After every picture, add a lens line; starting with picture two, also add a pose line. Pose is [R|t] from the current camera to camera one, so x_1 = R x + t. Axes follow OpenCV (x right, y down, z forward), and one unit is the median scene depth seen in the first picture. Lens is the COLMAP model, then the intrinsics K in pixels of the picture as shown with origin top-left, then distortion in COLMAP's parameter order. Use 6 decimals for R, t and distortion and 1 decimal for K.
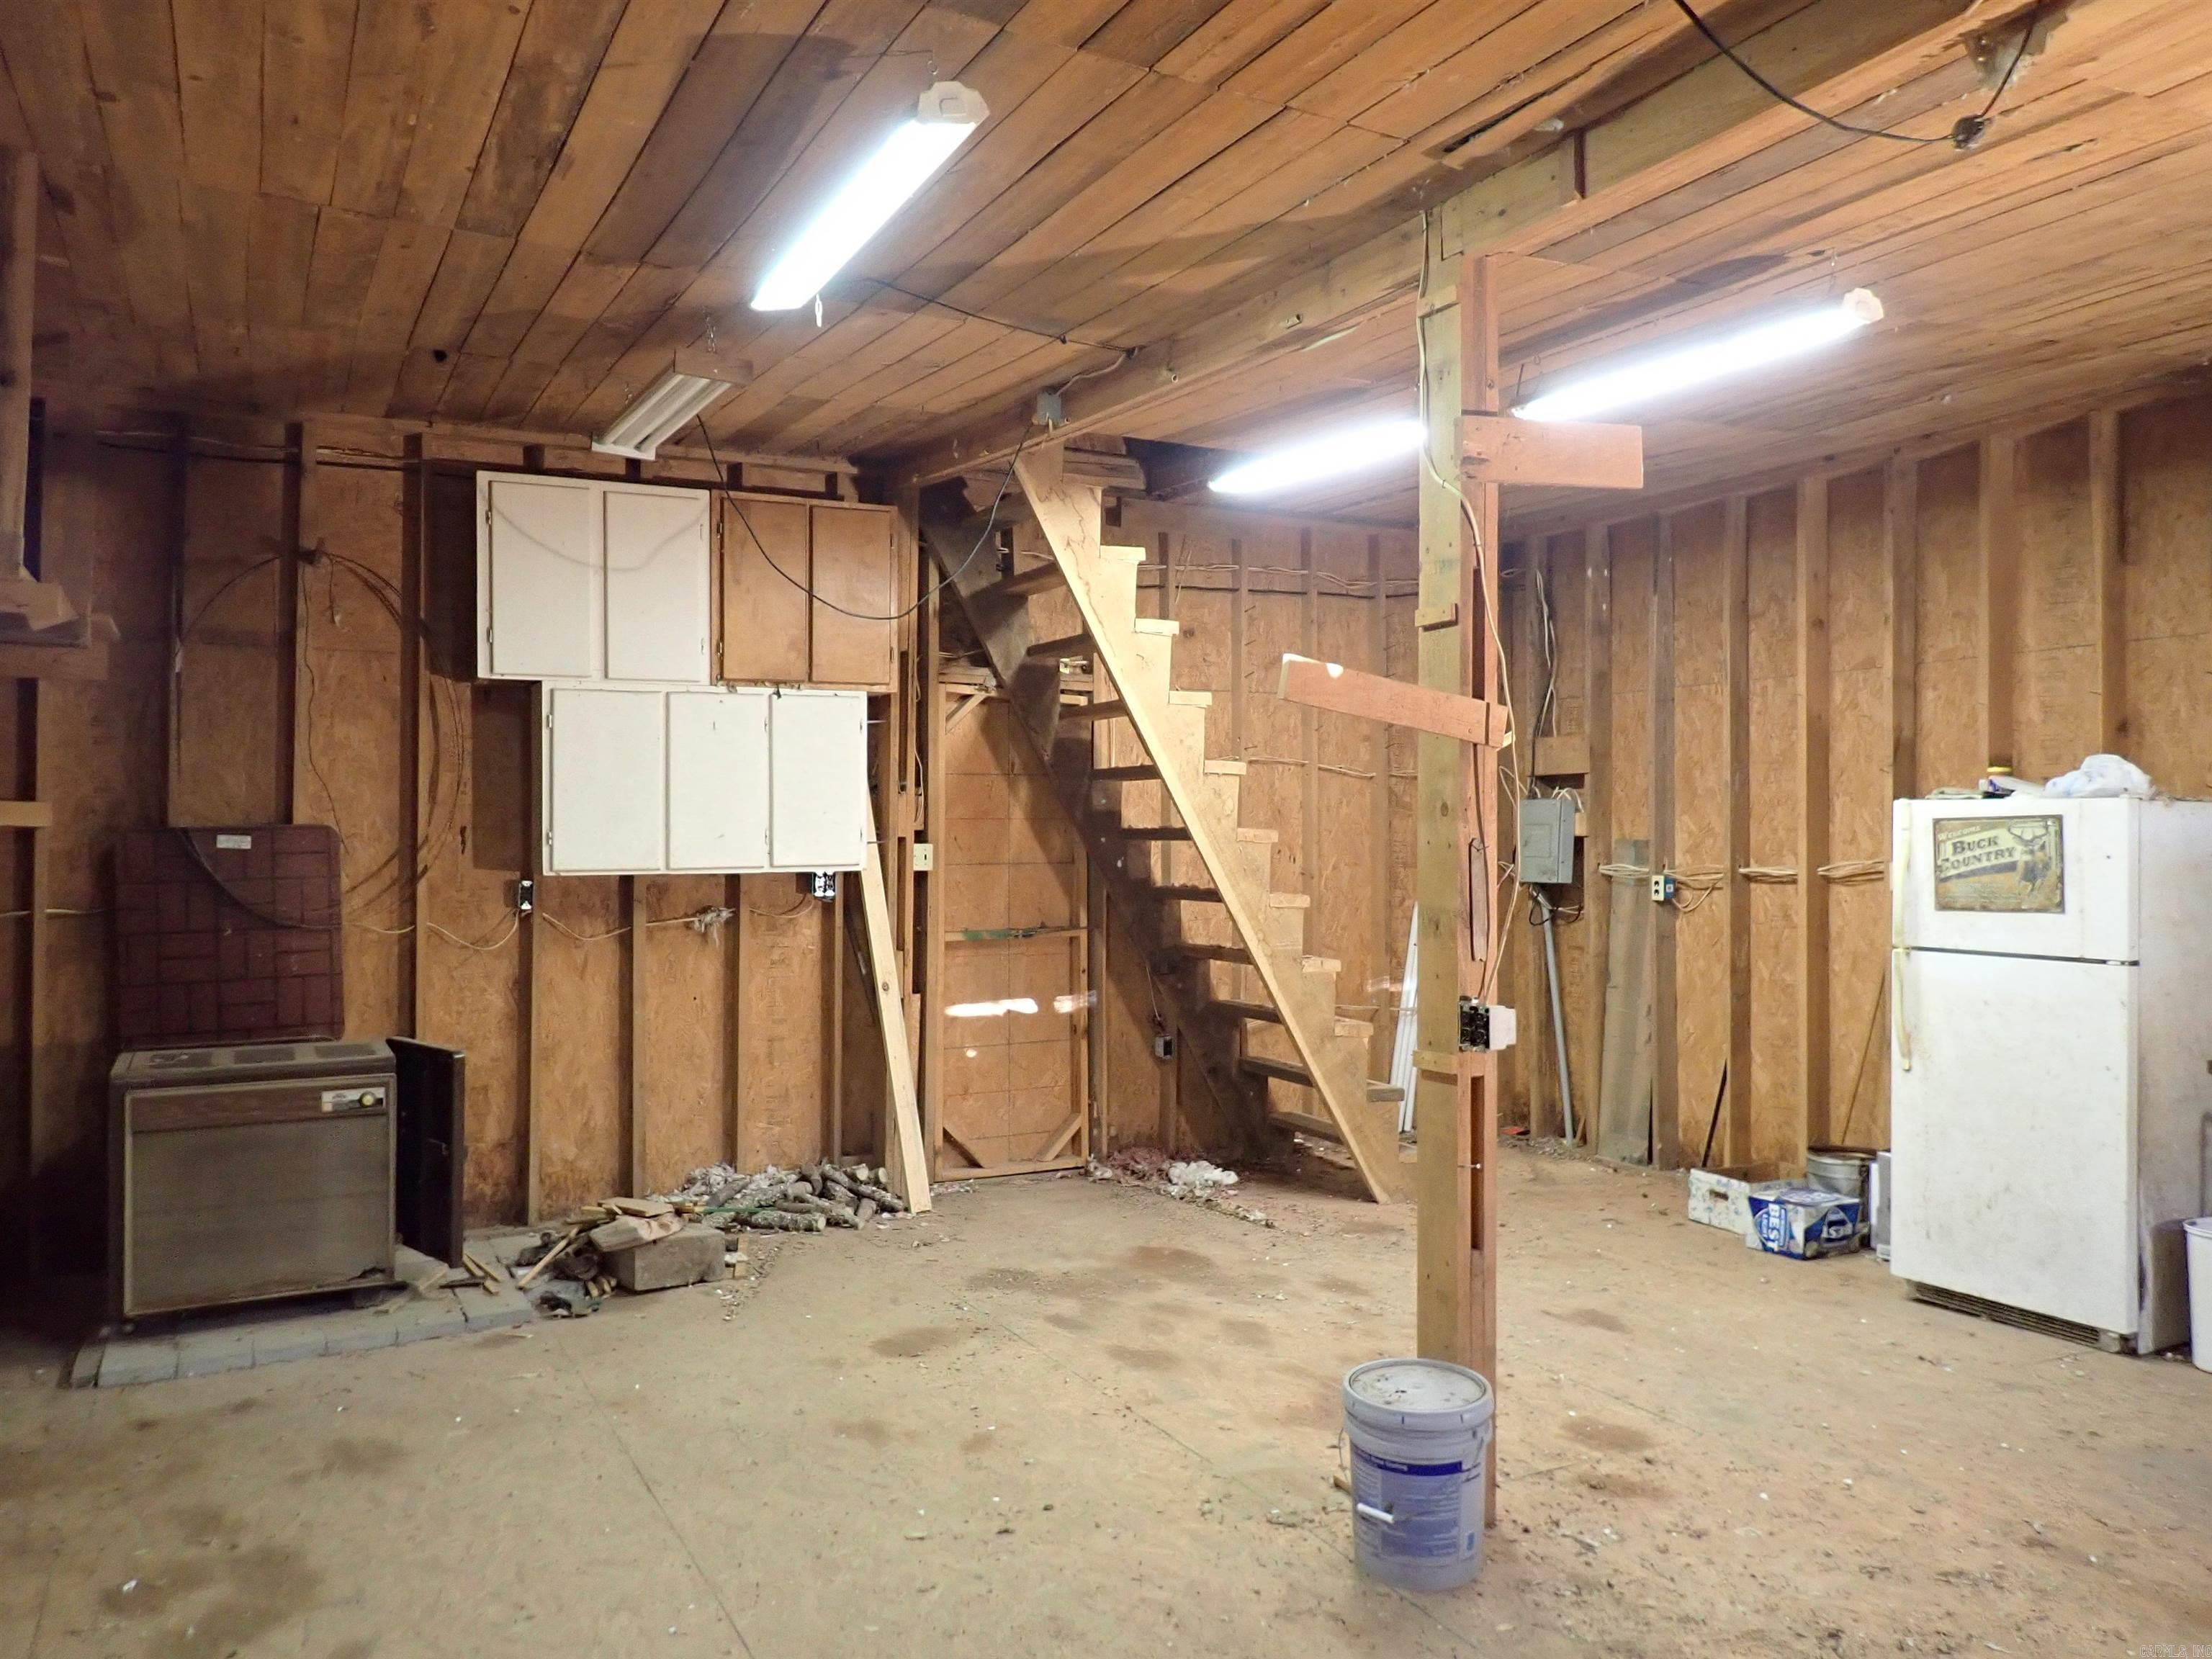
lens RADIAL K [[1630.8, 0, 1106.7], [0, 1630.8, 822.1], [0, 0, 1]] dist [0.000015, -0.008720]
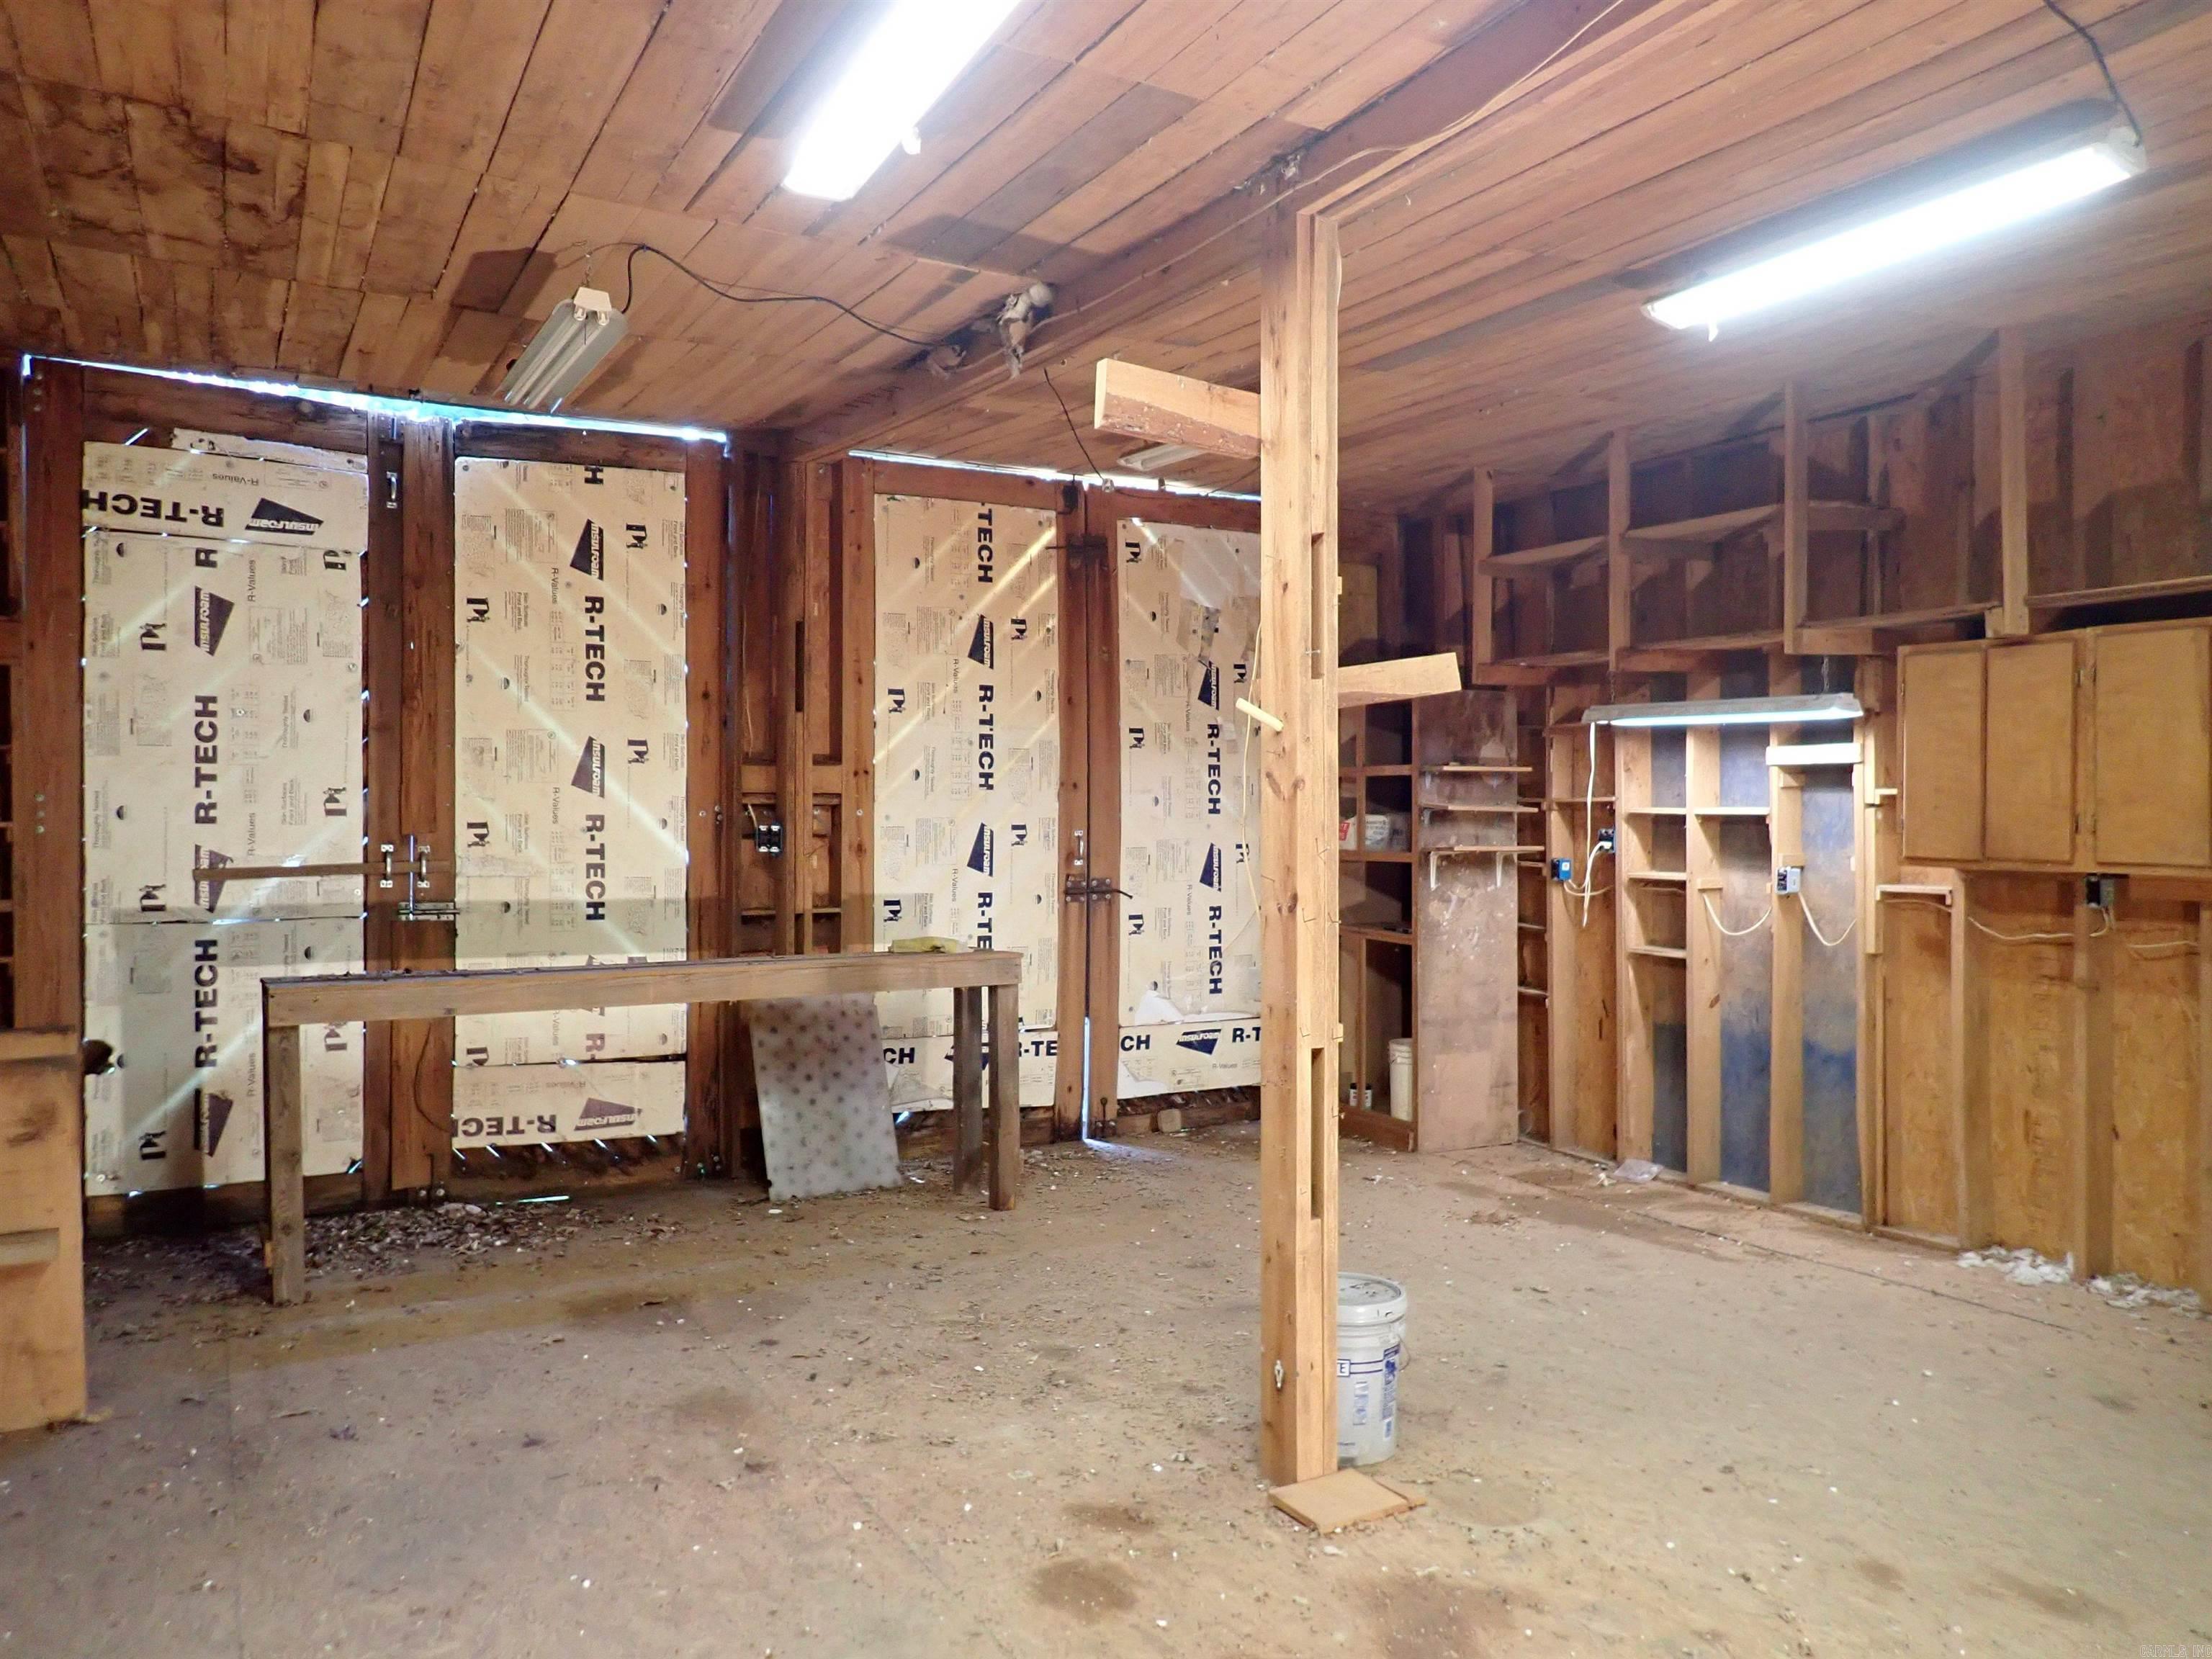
lens RADIAL K [[1630.8, 0, 1105.1], [0, 1630.8, 820.5], [0, 0, 1]] dist [0.000015, -0.008720]
pose [[-0.999794, -0.005232, -0.019591, 0.338758], [-0.005498, 0.999893, 0.013528, 0.004005], [0.019518, 0.013633, -0.999717, 1.905743]]
